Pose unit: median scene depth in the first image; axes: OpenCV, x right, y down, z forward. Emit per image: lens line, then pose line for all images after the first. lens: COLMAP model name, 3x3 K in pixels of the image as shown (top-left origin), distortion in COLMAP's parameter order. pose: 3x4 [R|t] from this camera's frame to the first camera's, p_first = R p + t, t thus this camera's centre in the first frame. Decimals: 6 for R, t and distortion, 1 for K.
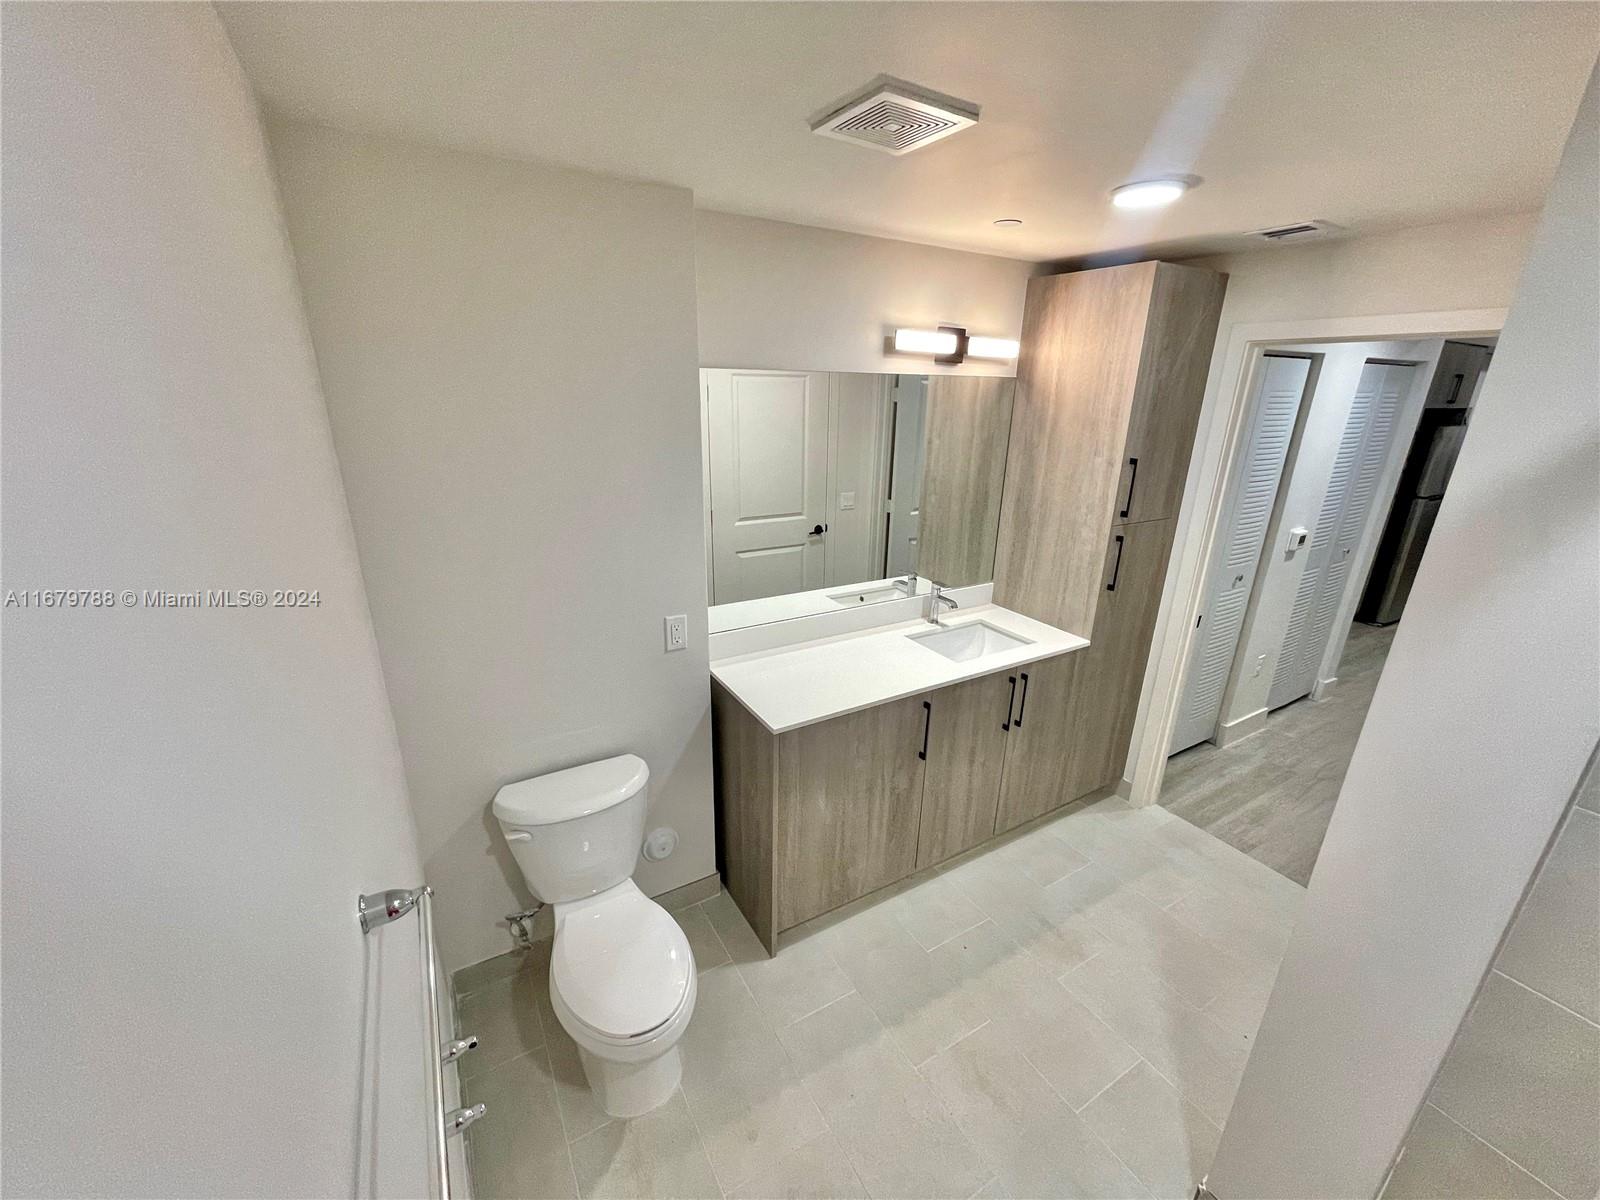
lens RADIAL K [[645.9, 0, 798.7], [0, 645.9, 607.8], [0, 0, 1]] dist [-0.000586, 0.000630]
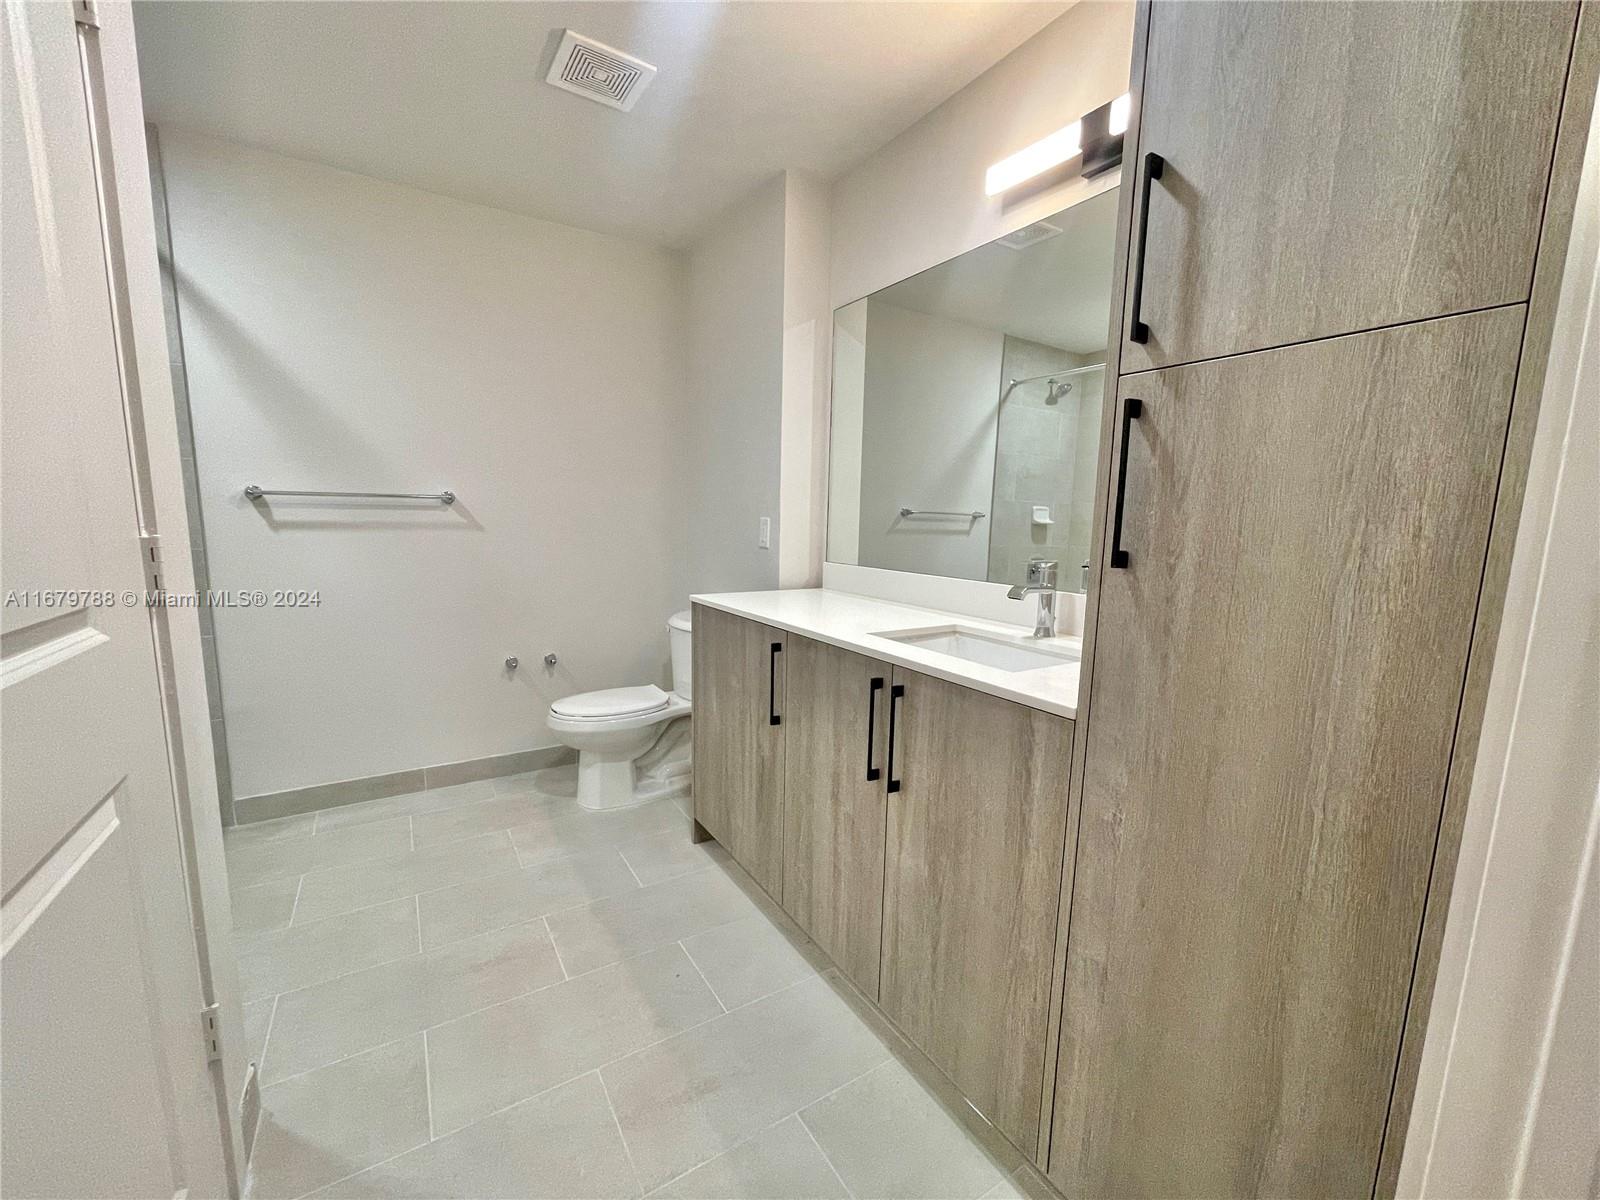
lens RADIAL K [[645.9, 0, 798.7], [0, 645.9, 607.8], [0, 0, 1]] dist [-0.000586, 0.000630]
pose [[0.034223, 0.123872, -0.991708, 0.898175], [-0.350983, 0.930575, 0.104123, 0.018338], [0.935756, 0.344509, 0.075324, 0.900039]]
